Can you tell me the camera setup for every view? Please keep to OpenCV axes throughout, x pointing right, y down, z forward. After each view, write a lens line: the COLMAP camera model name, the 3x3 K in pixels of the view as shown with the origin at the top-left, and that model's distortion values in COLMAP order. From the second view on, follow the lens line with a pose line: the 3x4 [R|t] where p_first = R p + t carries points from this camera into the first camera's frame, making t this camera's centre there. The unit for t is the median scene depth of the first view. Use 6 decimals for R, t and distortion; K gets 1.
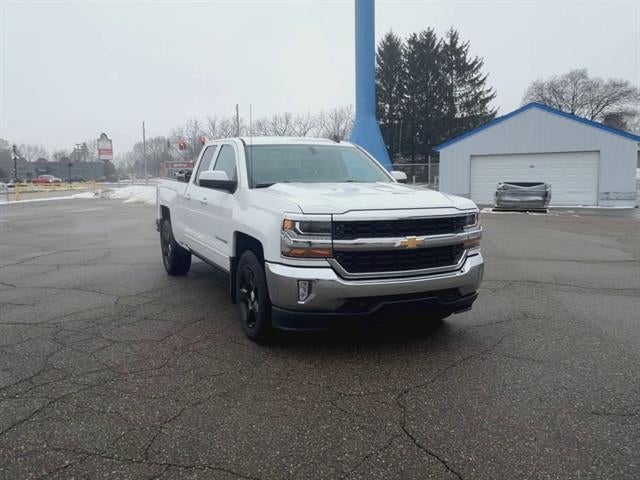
lens RADIAL K [[546.5, 0, 345.1], [0, 546.5, 240.4], [0, 0, 1]] dist [-0.003042, 0.009458]
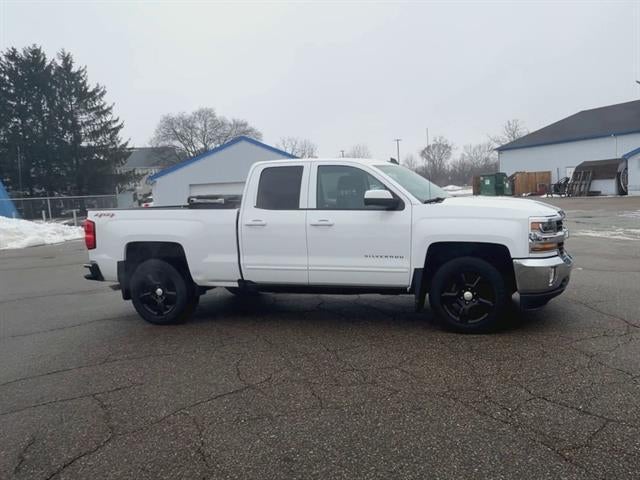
lens RADIAL K [[546.5, 0, 345.1], [0, 546.5, 240.4], [0, 0, 1]] dist [-0.003042, 0.009458]
pose [[0.679887, -0.082706, 0.728638, -0.183036], [0.126624, 0.991935, -0.005560, -0.006234], [-0.722302, 0.096043, 0.684877, 0.061846]]
